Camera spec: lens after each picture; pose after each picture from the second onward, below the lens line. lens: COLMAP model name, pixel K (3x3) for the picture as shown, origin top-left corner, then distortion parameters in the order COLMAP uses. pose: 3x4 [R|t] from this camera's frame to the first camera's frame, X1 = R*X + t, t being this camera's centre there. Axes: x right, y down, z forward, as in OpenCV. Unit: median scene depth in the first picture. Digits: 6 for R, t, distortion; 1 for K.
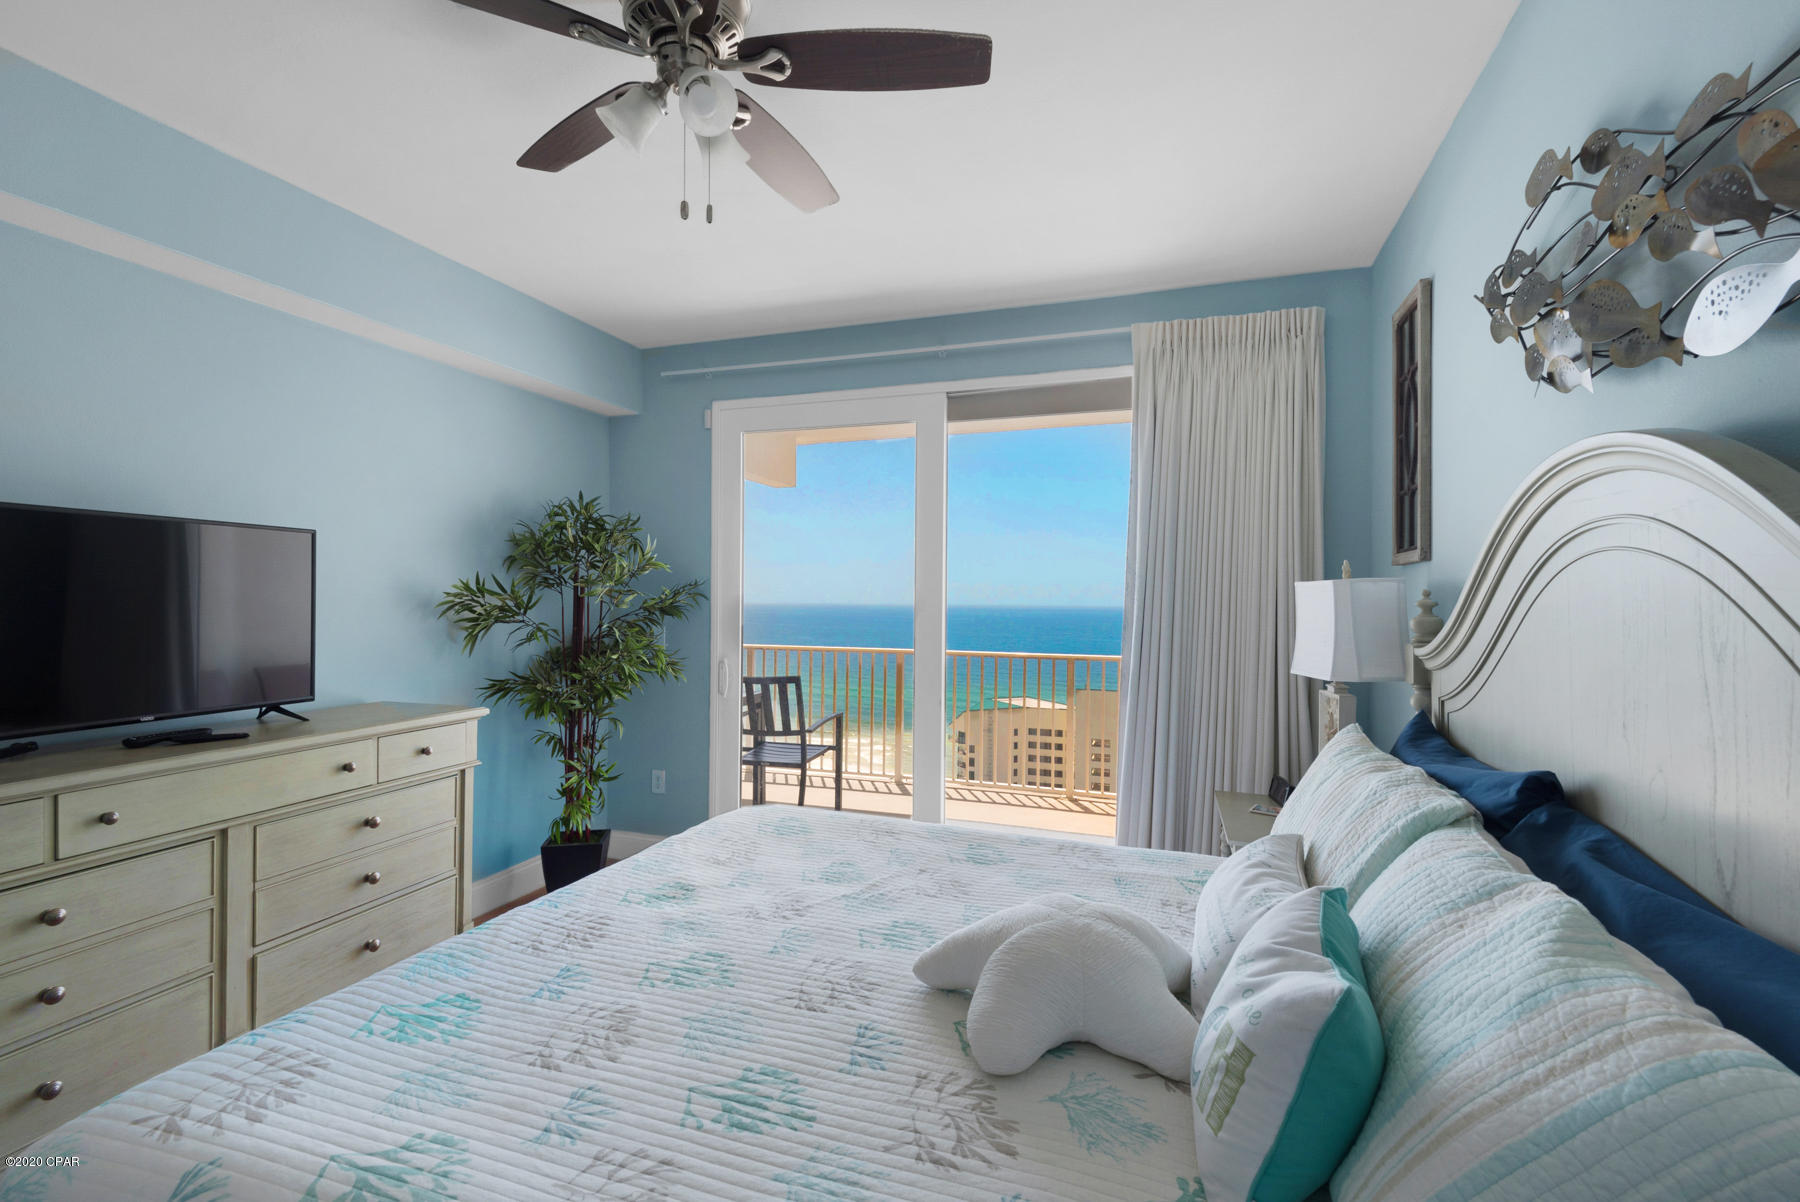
lens RADIAL K [[814.1, 0, 896.6], [0, 814.1, 625.8], [0, 0, 1]] dist [-0.001685, -0.000624]
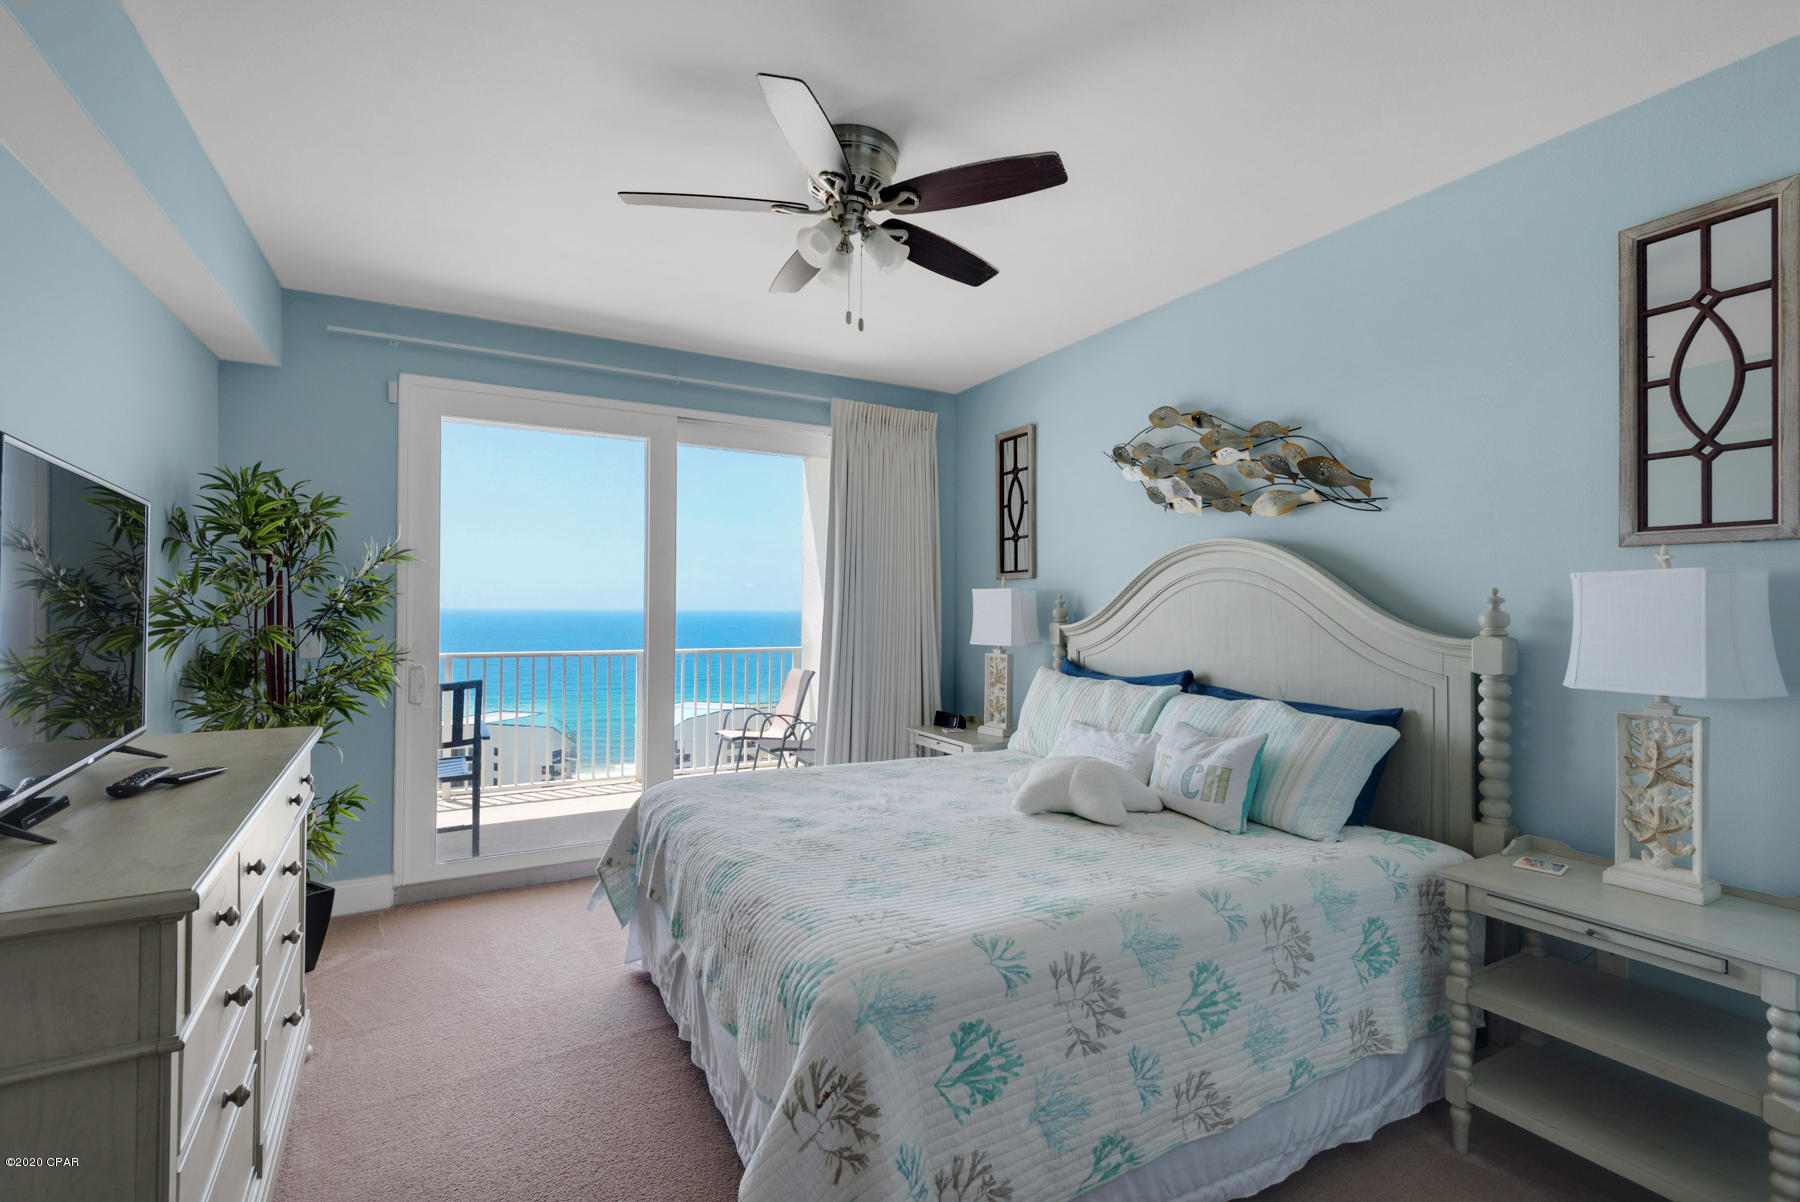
lens RADIAL K [[847.5, 0, 900.0], [0, 847.5, 601.0], [0, 0, 1]] dist [0.000043, -0.000282]
pose [[0.659167, 0.005844, 0.751973, -1.151203], [0.022659, 0.999361, -0.027629, 0.018952], [-0.751655, 0.035251, 0.658614, -0.013136]]
